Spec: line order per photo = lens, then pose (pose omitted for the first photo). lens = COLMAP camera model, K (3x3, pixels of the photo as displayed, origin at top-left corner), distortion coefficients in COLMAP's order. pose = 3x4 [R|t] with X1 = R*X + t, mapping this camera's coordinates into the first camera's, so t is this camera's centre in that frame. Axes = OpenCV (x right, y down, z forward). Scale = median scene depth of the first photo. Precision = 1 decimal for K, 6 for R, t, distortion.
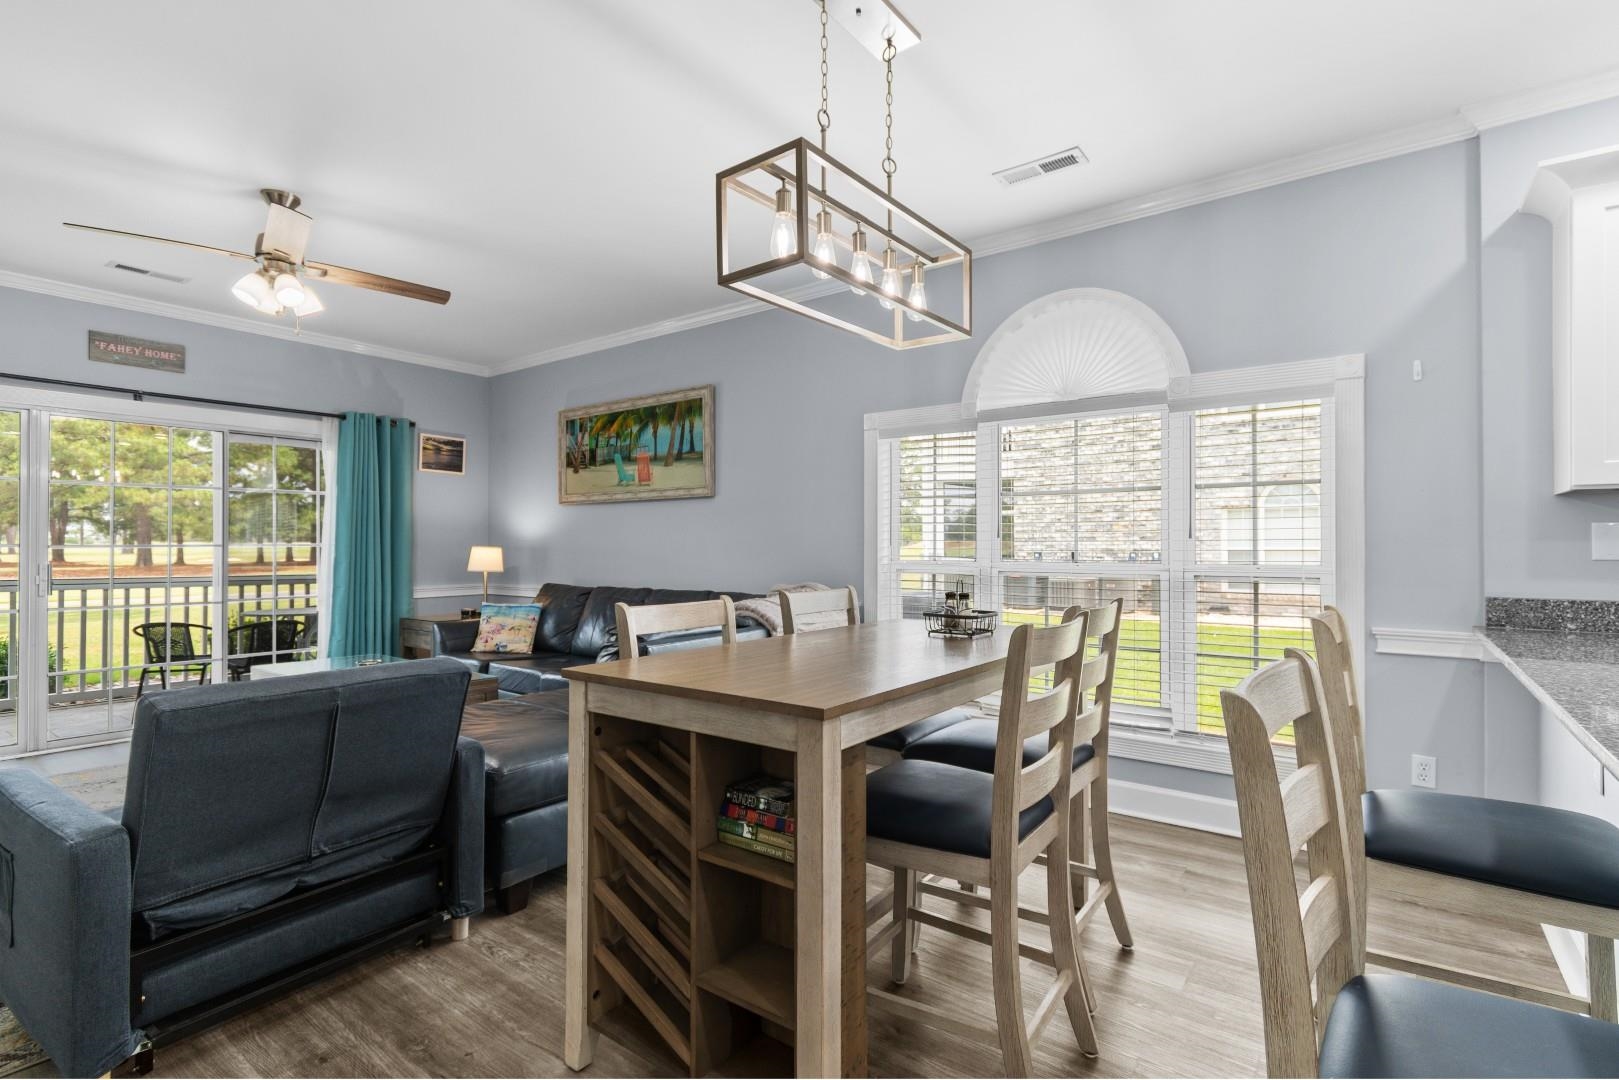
lens RADIAL K [[758.3, 0, 813.3], [0, 758.3, 541.8], [0, 0, 1]] dist [0.008340, -0.006641]
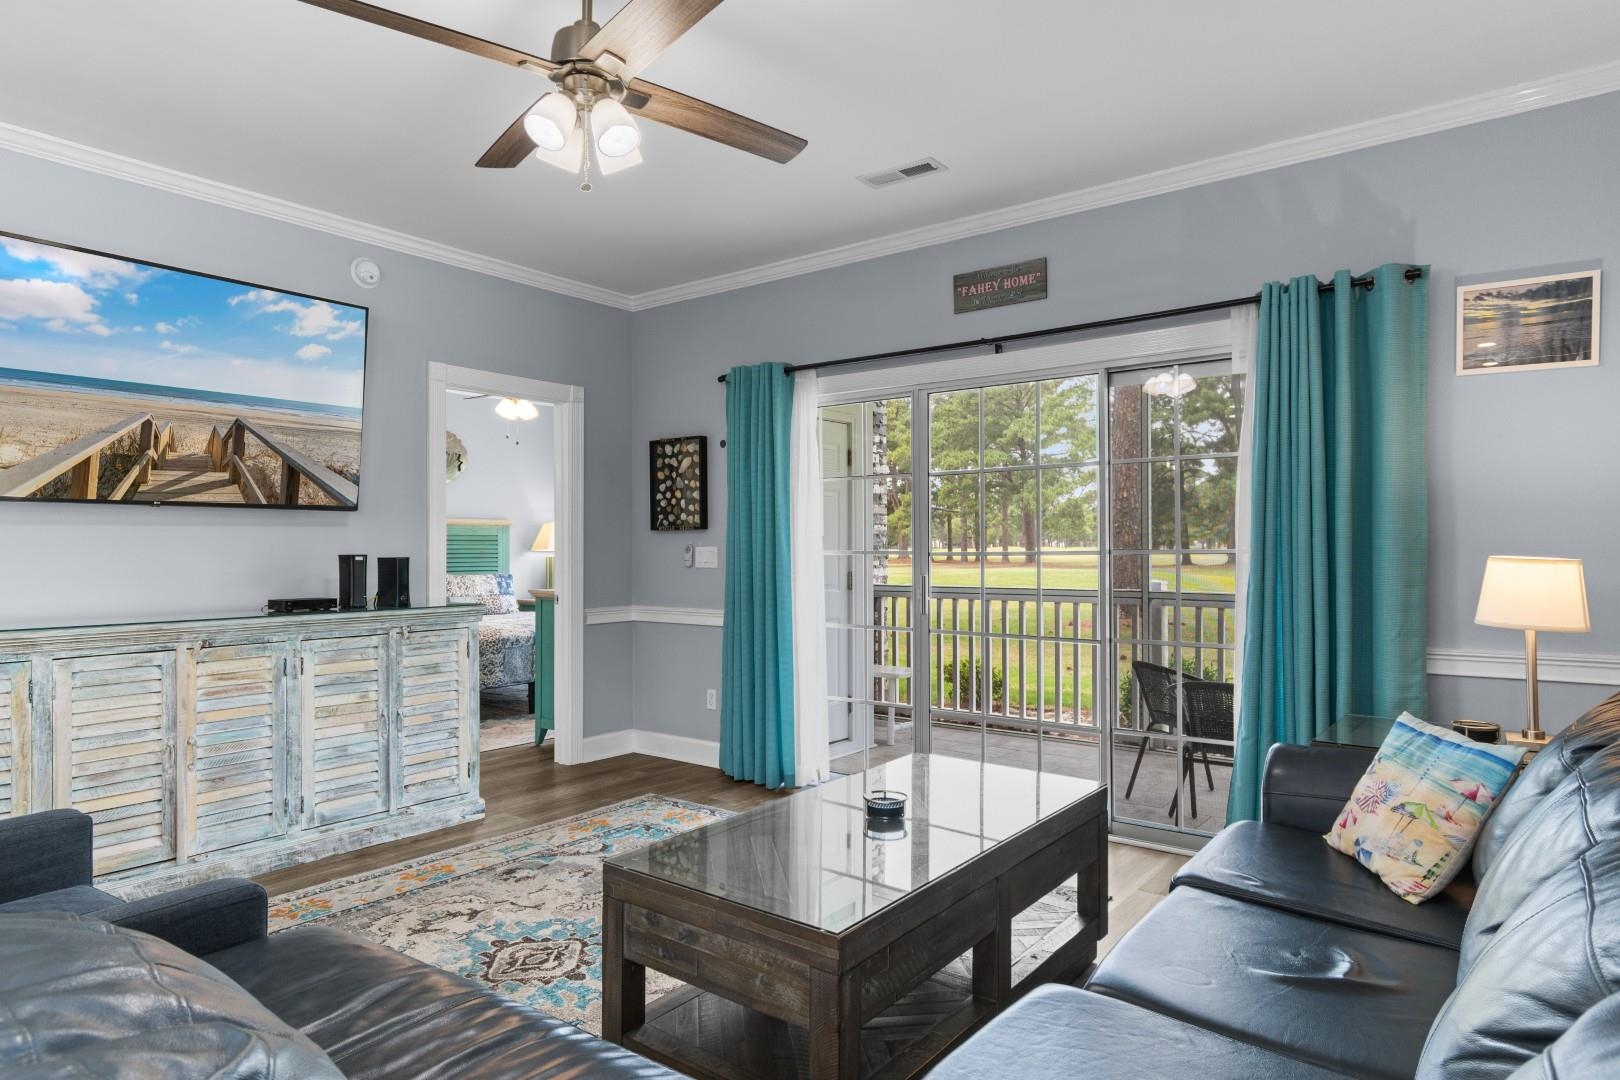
lens RADIAL K [[954.0, 0, 818.7], [0, 954.0, 542.0], [0, 0, 1]] dist [0.004253, 0.000245]
pose [[-0.008439, -0.007078, -0.999939, 0.021505], [0.009887, 0.999925, -0.007162, -0.000370], [0.999916, -0.009947, -0.008368, 0.727673]]
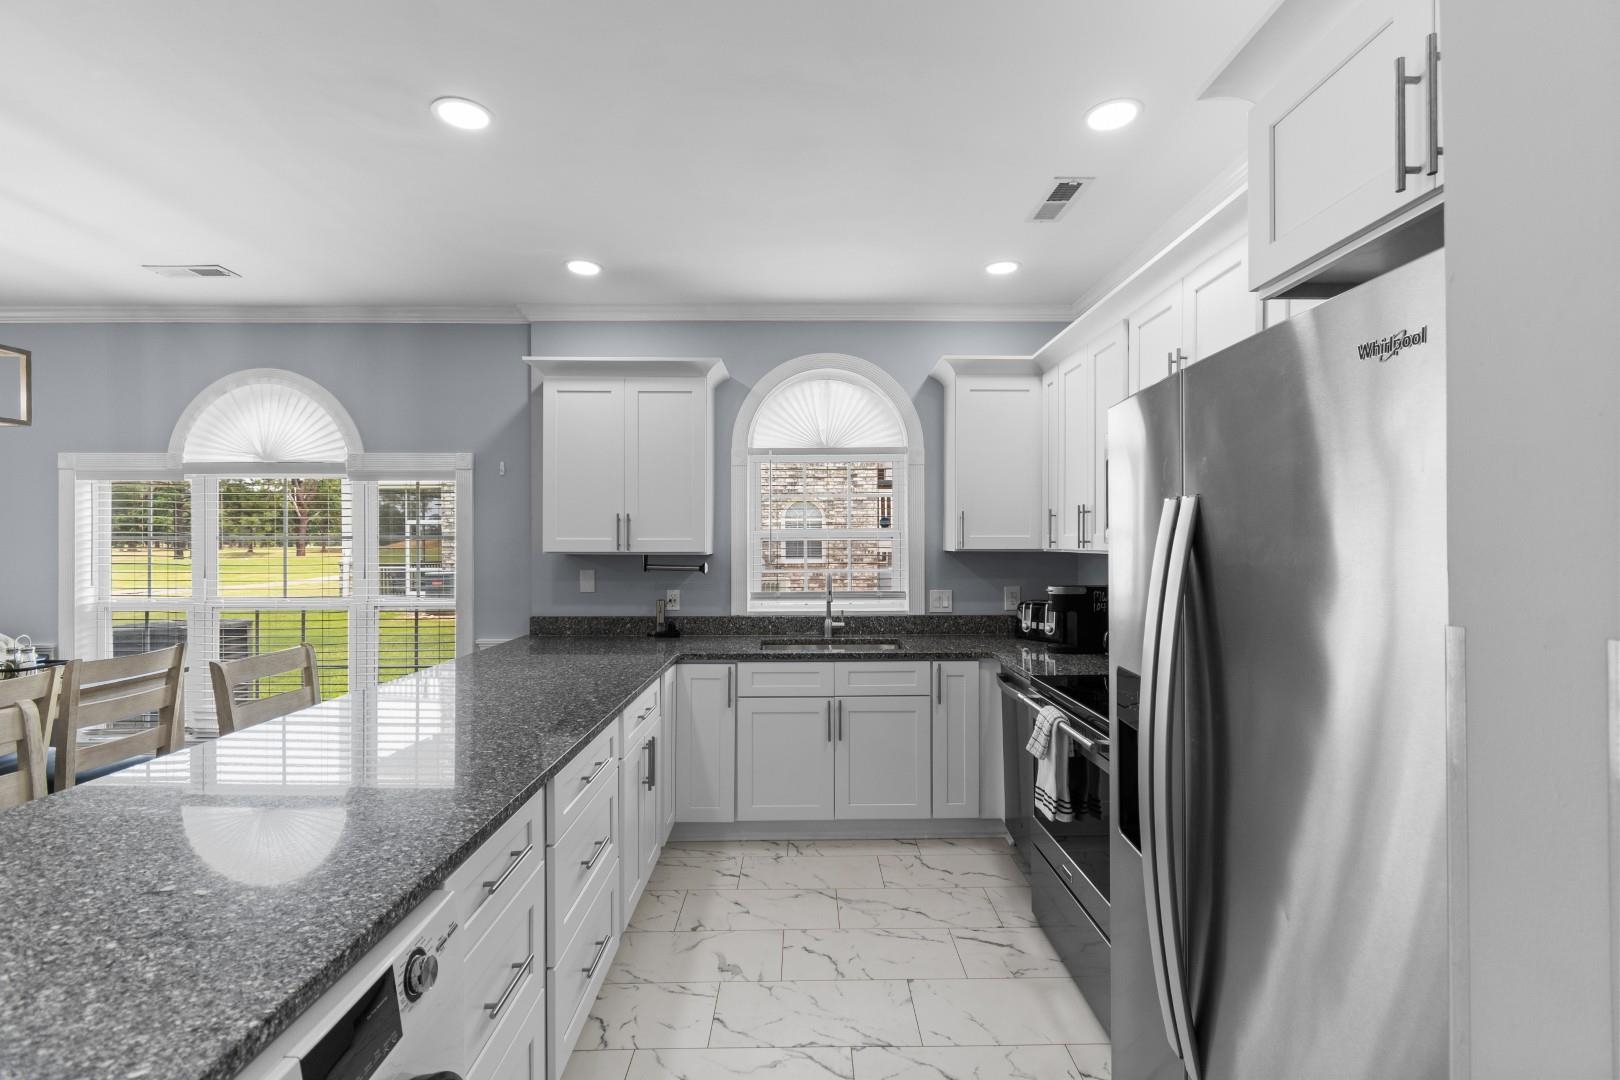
lens RADIAL K [[708.7, 0, 814.1], [0, 708.7, 540.5], [0, 0, 1]] dist [0.003148, -0.000336]
pose [[0.790243, -0.001446, 0.612792, 0.217137], [0.000743, 0.999999, 0.001402, -0.042969], [-0.612794, -0.000653, 0.790243, -0.260616]]
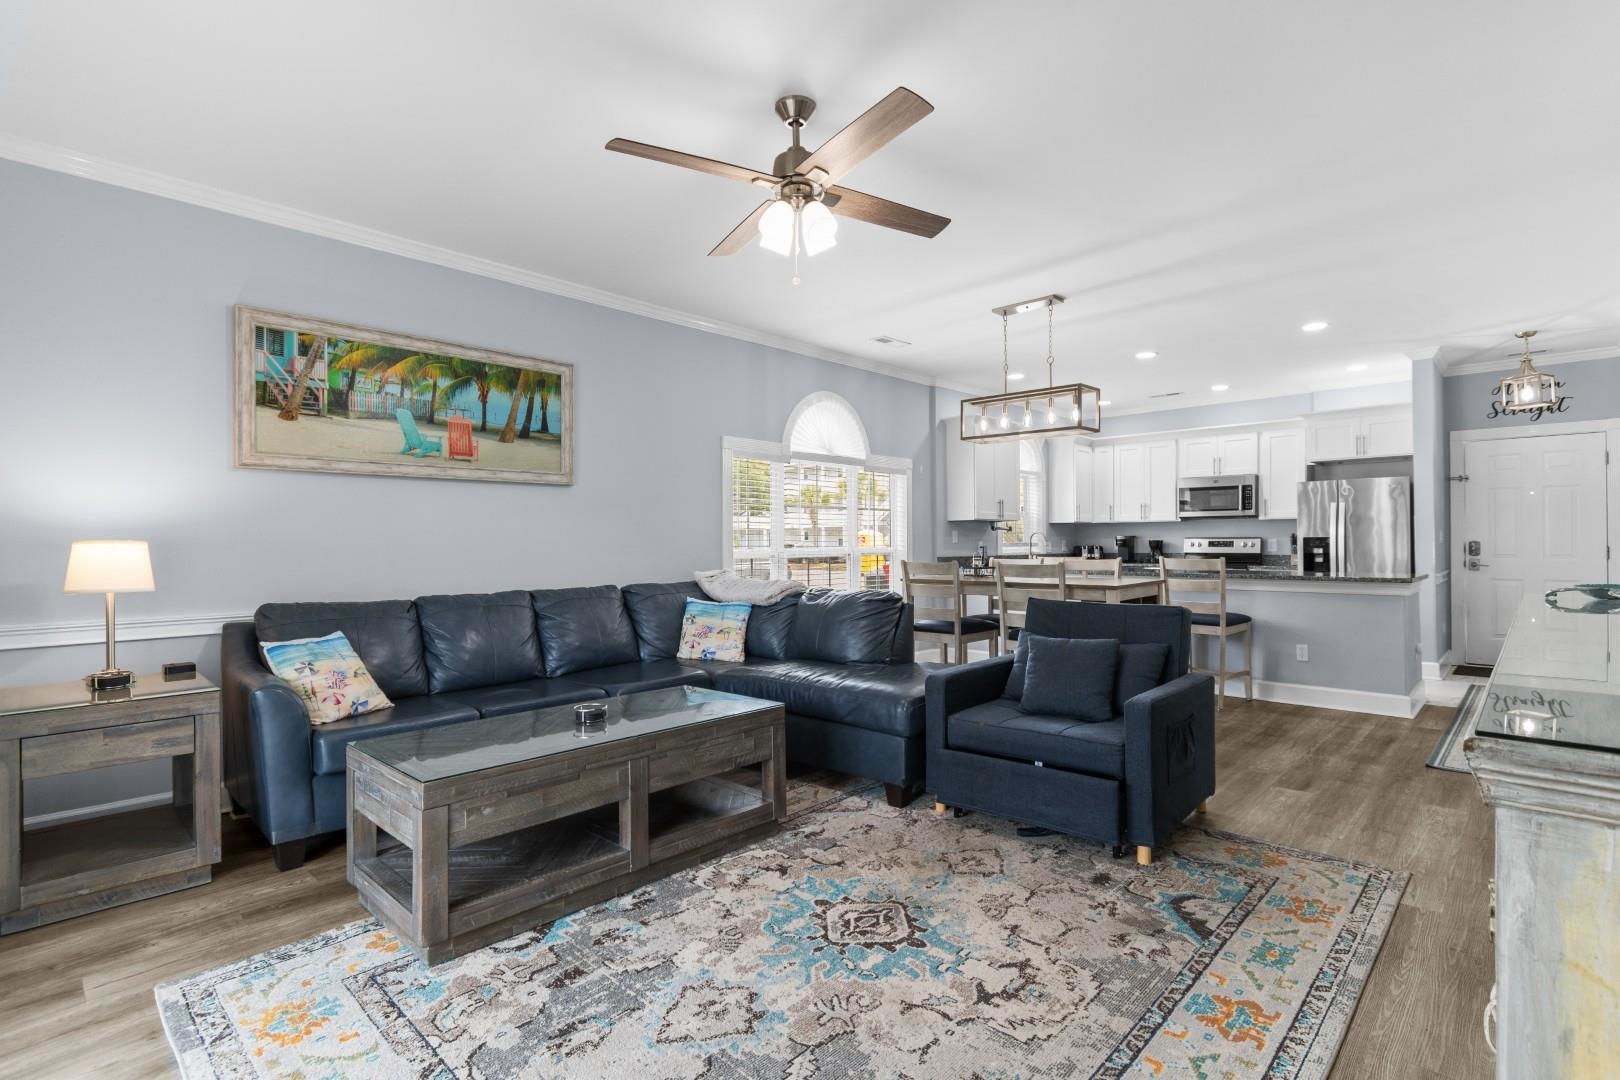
lens RADIAL K [[766.2, 0, 817.8], [0, 766.2, 538.6], [0, 0, 1]] dist [0.002532, -0.001428]
pose [[0.116160, 0.004327, 0.993221, -0.934671], [0.002257, 0.999987, -0.004621, 0.008896], [-0.993228, 0.002779, 0.116149, 0.543207]]
